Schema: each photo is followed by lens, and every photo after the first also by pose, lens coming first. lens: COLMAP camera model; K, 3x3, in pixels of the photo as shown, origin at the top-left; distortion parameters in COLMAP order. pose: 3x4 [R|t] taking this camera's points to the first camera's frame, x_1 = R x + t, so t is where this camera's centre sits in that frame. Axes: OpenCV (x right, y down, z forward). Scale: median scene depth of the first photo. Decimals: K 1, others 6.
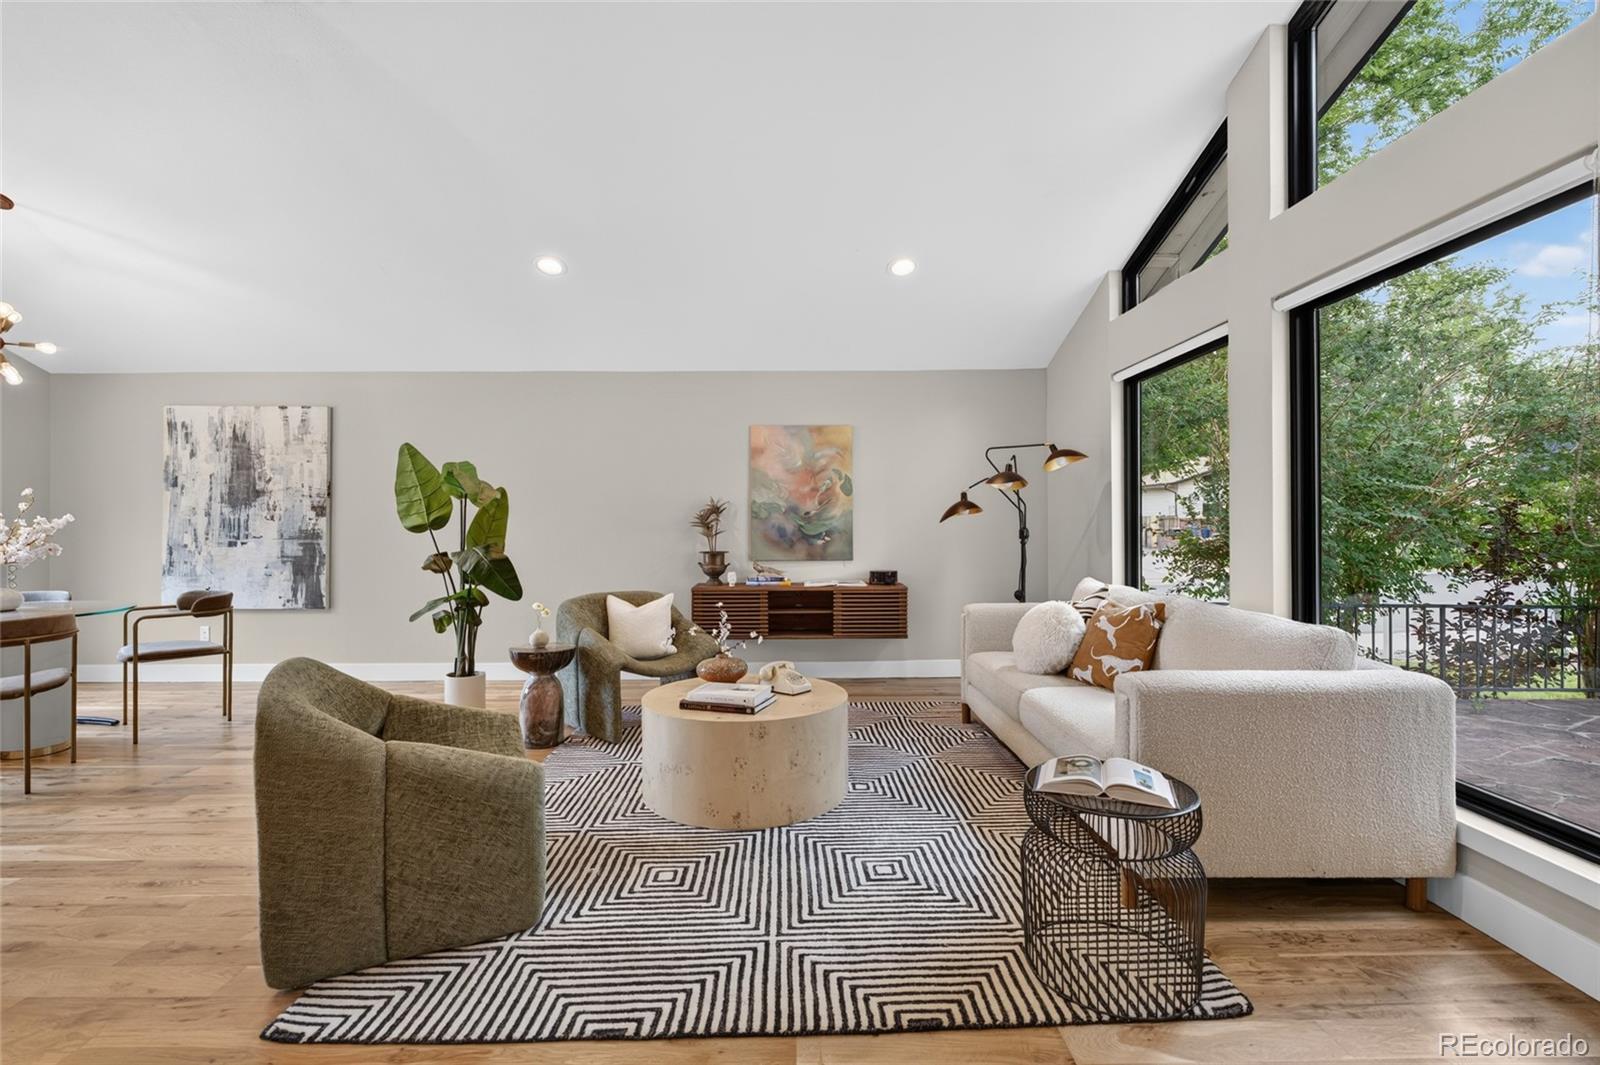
lens RADIAL K [[719.6, 0, 802.6], [0, 719.6, 530.2], [0, 0, 1]] dist [-0.002331, -0.001716]
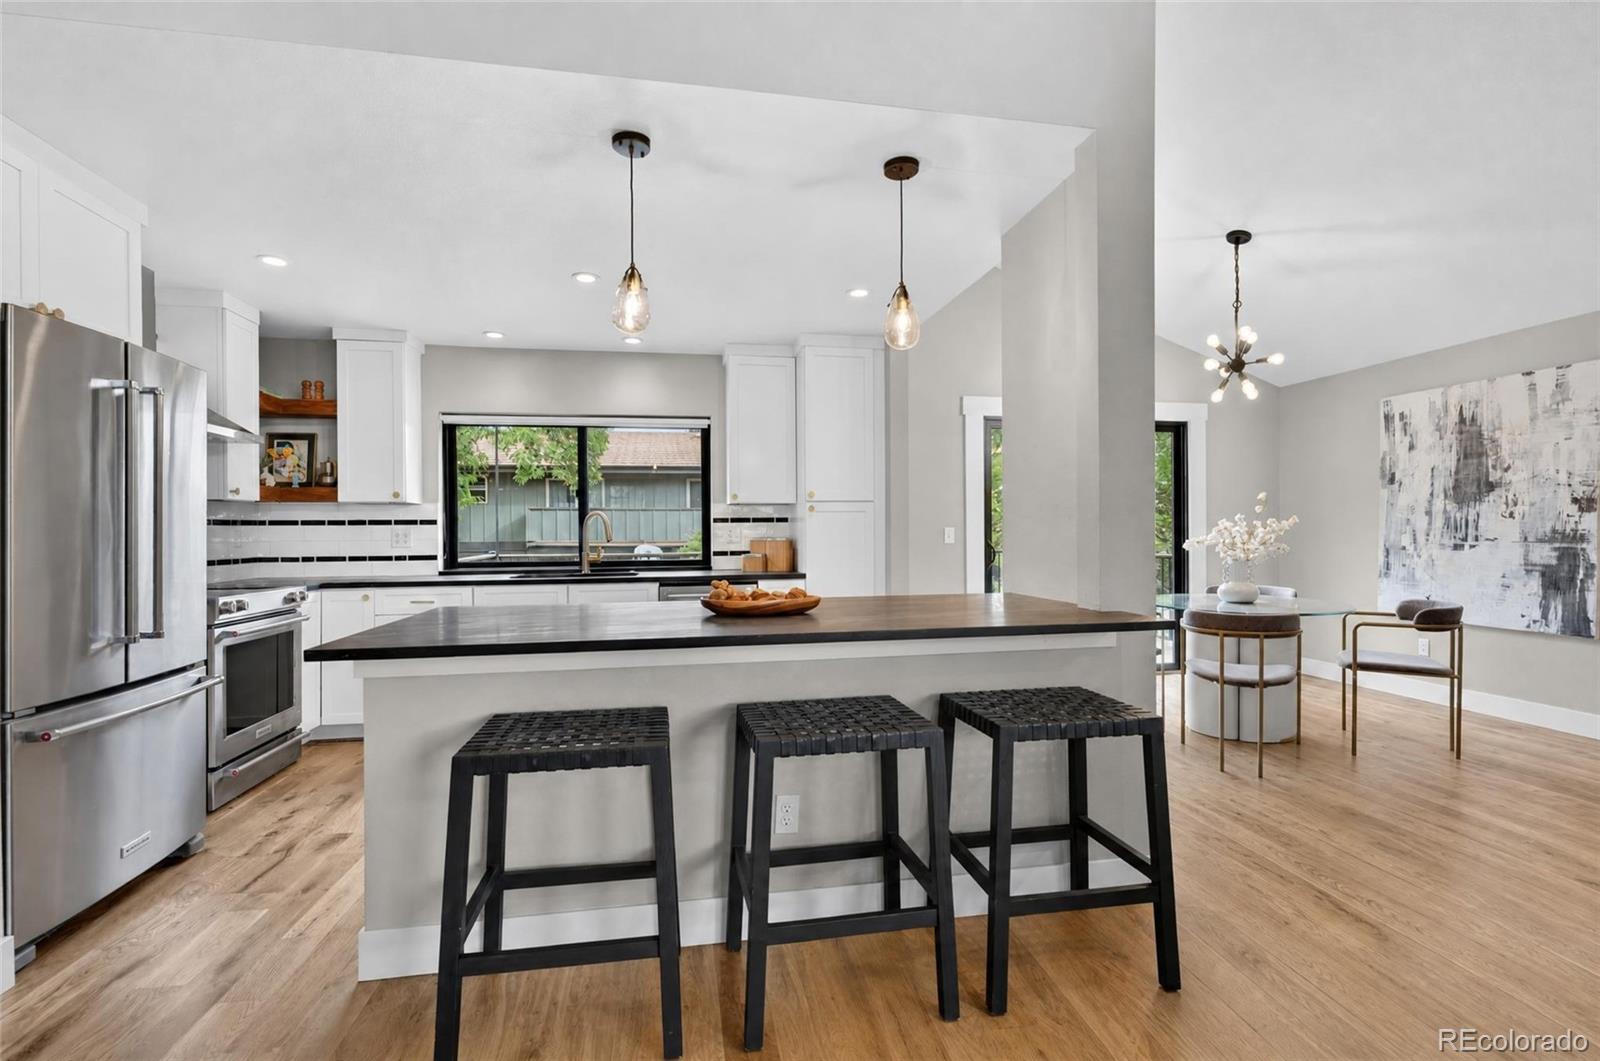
lens RADIAL K [[719.6, 0, 802.6], [0, 719.6, 528.2], [0, 0, 1]] dist [-0.002331, -0.001716]
pose [[0.170296, -0.002411, -0.985390, -0.090285], [0.000723, 0.999997, -0.002322, -0.001542], [0.985393, -0.000317, 0.170297, 0.090592]]
